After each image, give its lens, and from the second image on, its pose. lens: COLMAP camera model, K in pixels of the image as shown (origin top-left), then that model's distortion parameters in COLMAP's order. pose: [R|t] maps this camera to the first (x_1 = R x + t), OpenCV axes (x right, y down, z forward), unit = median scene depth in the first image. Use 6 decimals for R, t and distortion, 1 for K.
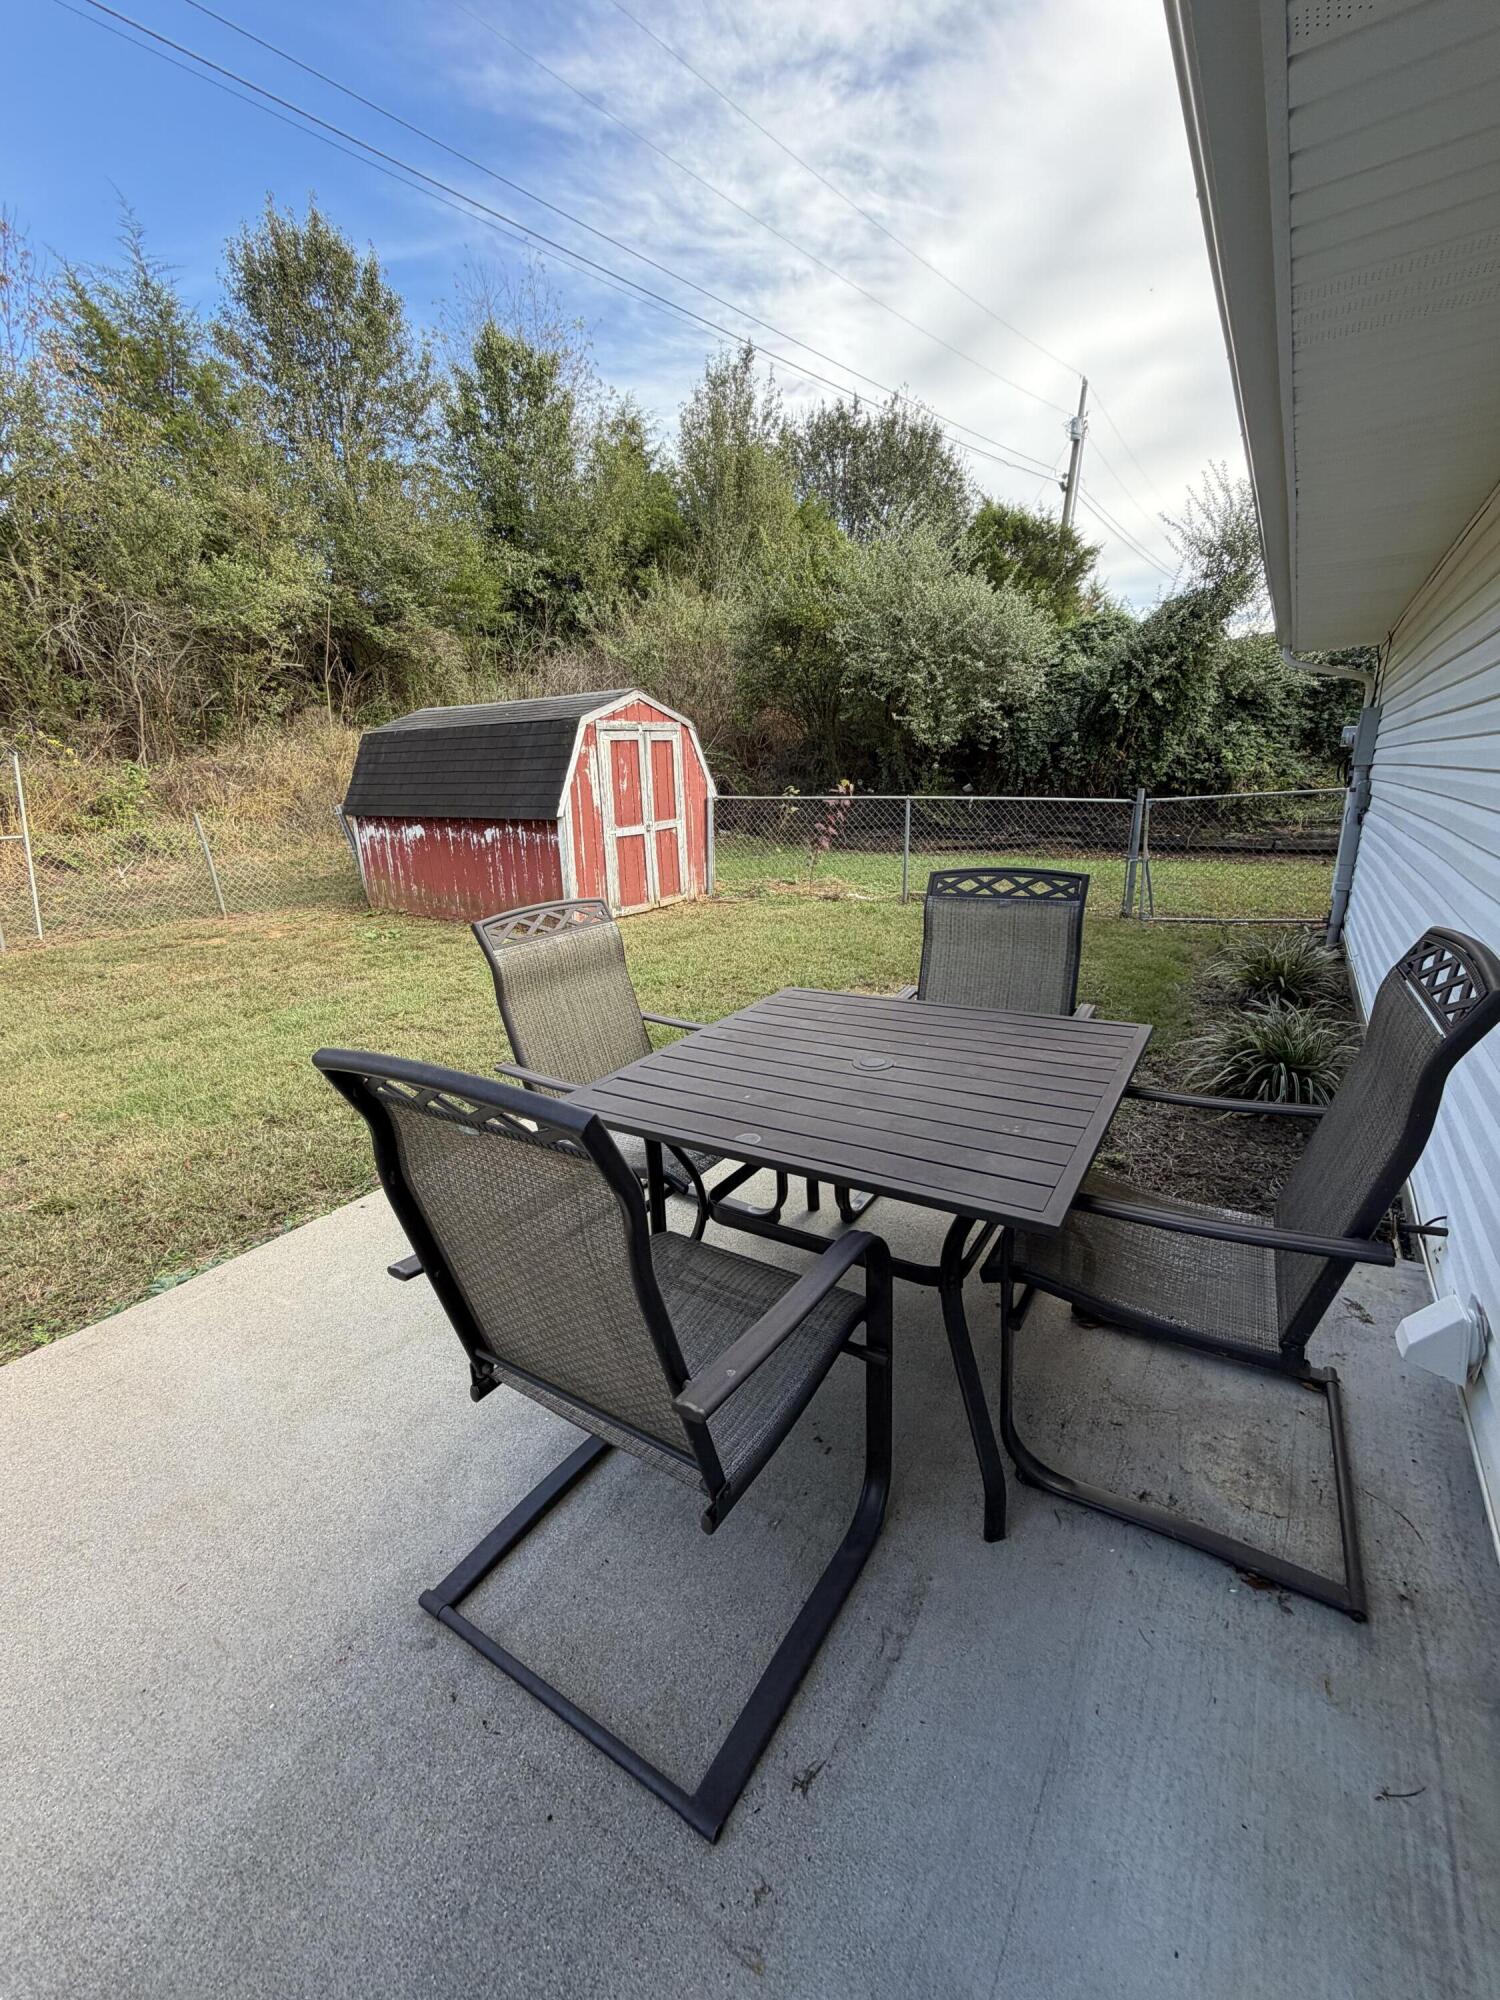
lens RADIAL K [[802.3, 0, 750.0], [0, 802.3, 1000.0], [0, 0, 1]] dist [0.003765, 0.000333]
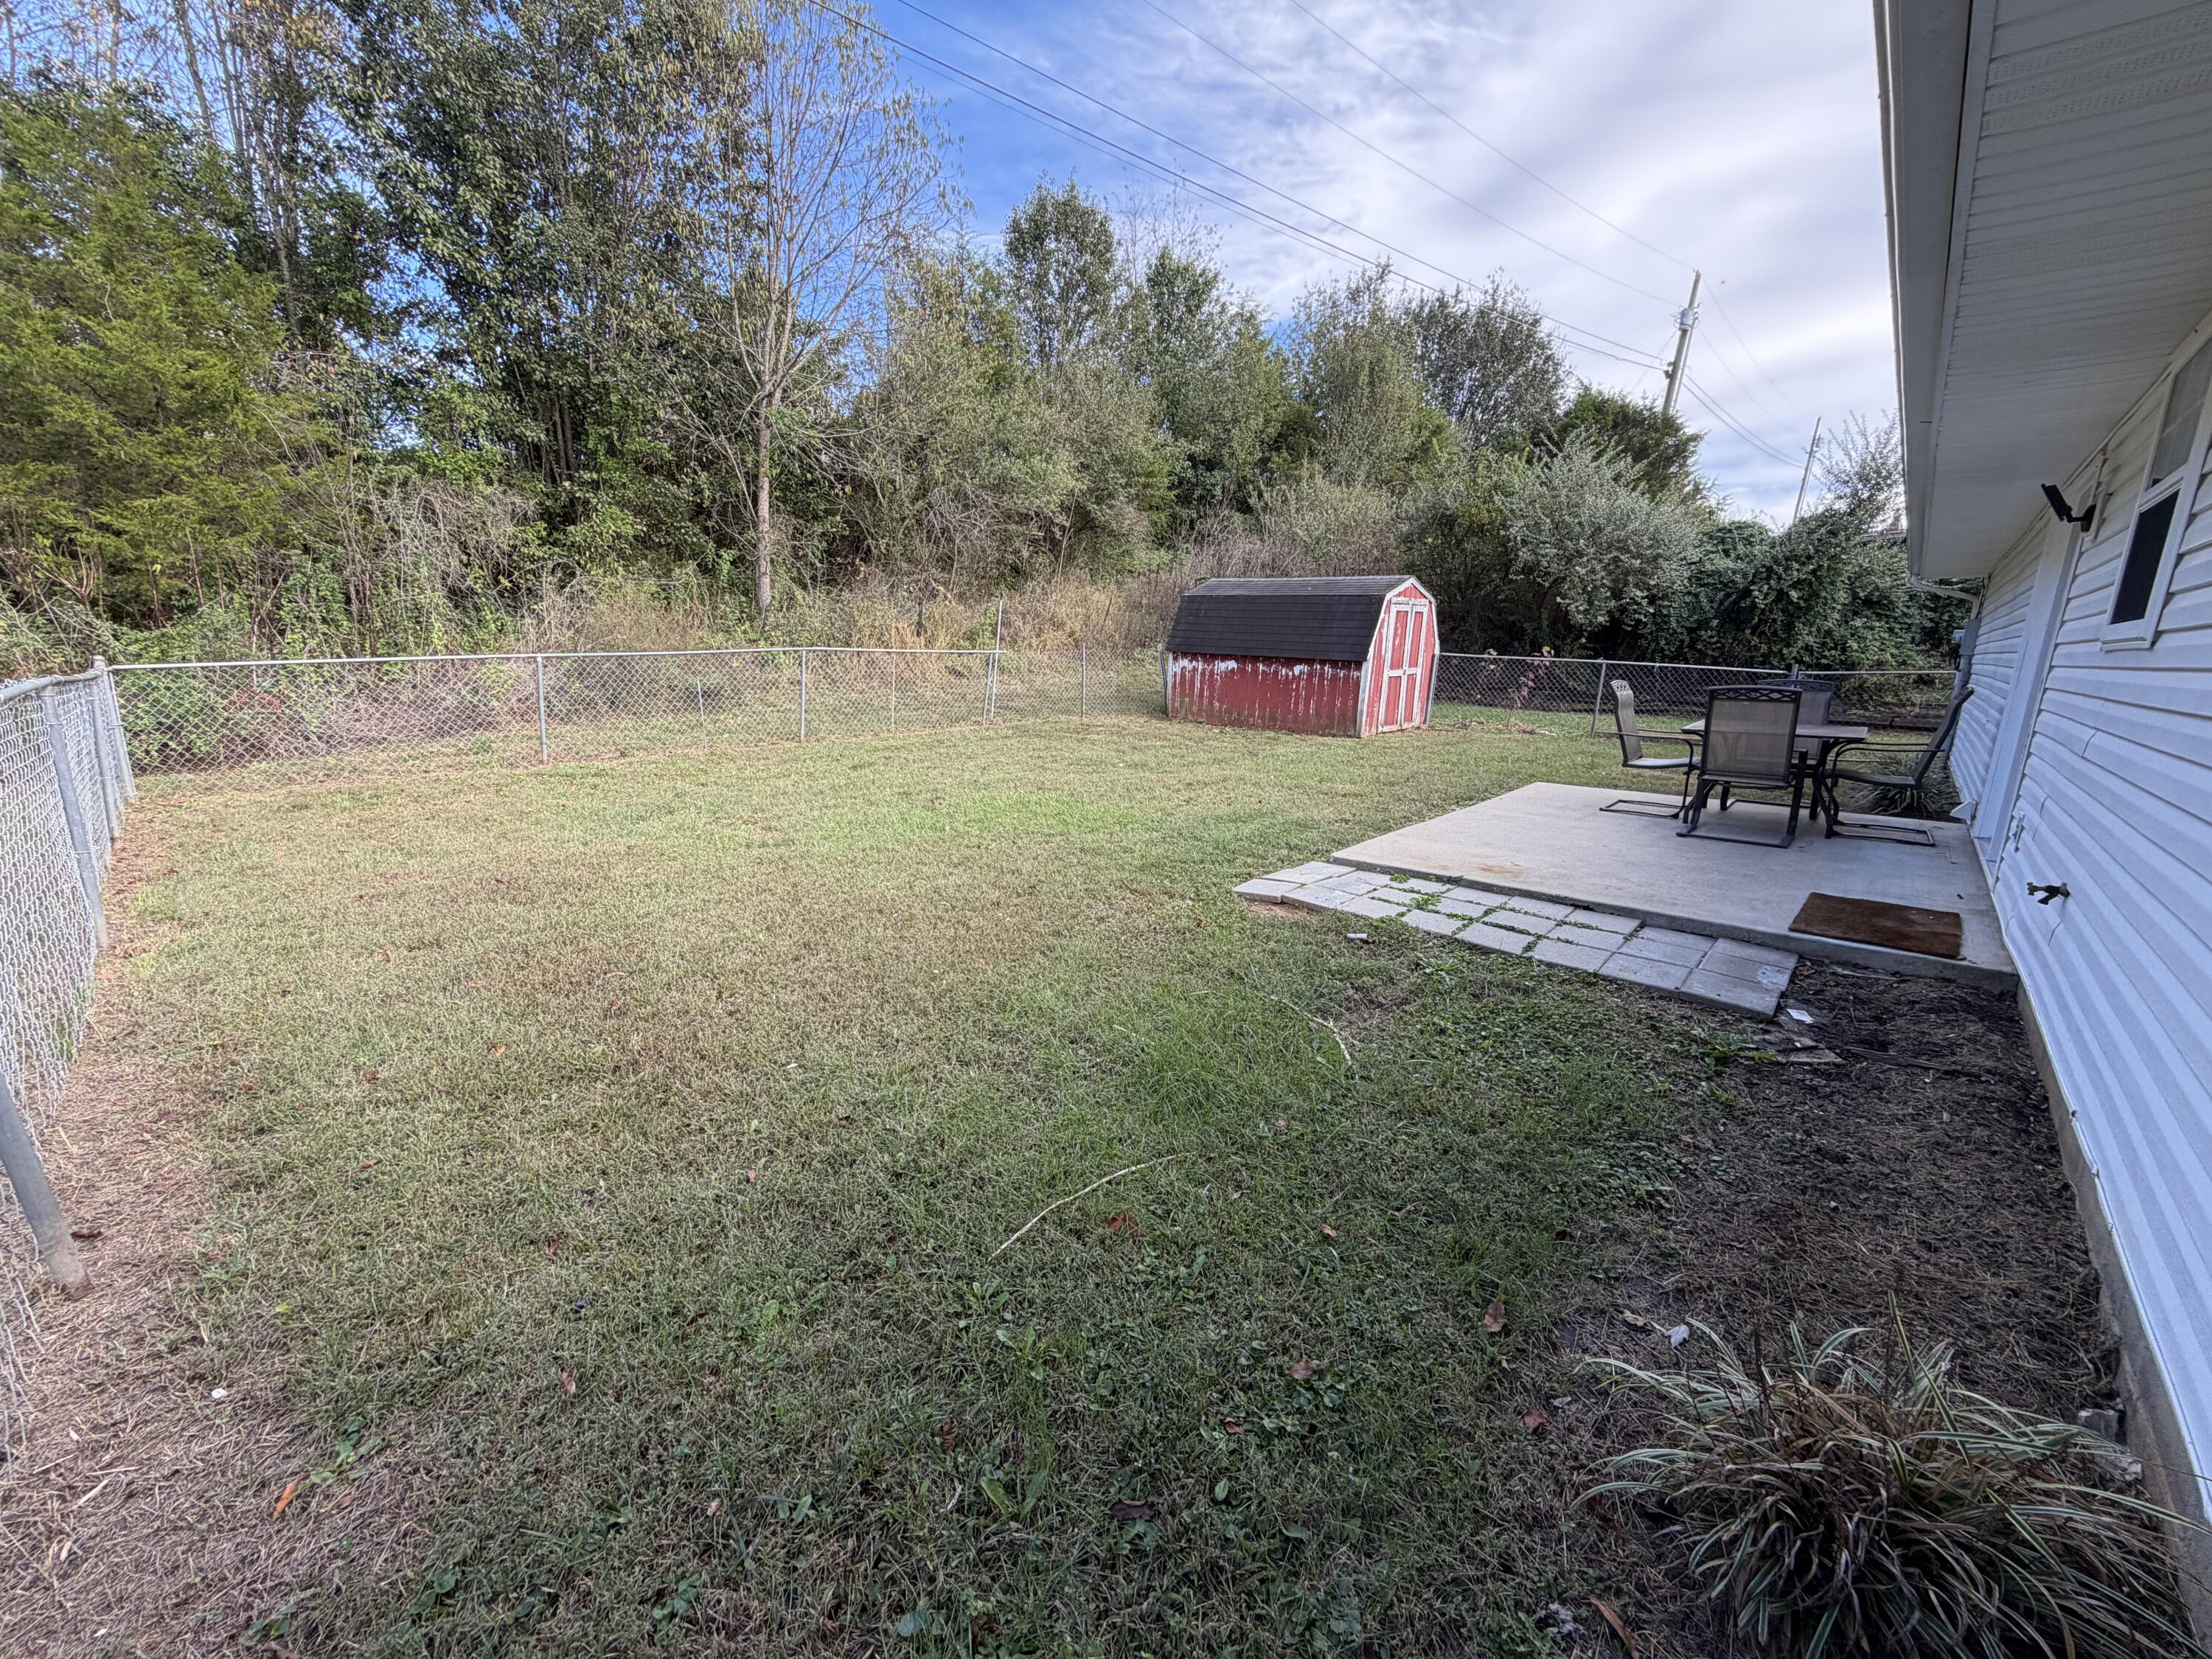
lens RADIAL K [[887.3, 0, 1106.0], [0, 887.3, 829.5], [0, 0, 1]] dist [0.003765, 0.000333]
pose [[0.987379, 0.085597, -0.133255, -0.306736], [-0.093189, 0.994299, -0.051815, 0.141430], [0.128060, 0.063579, 0.989726, -0.440647]]
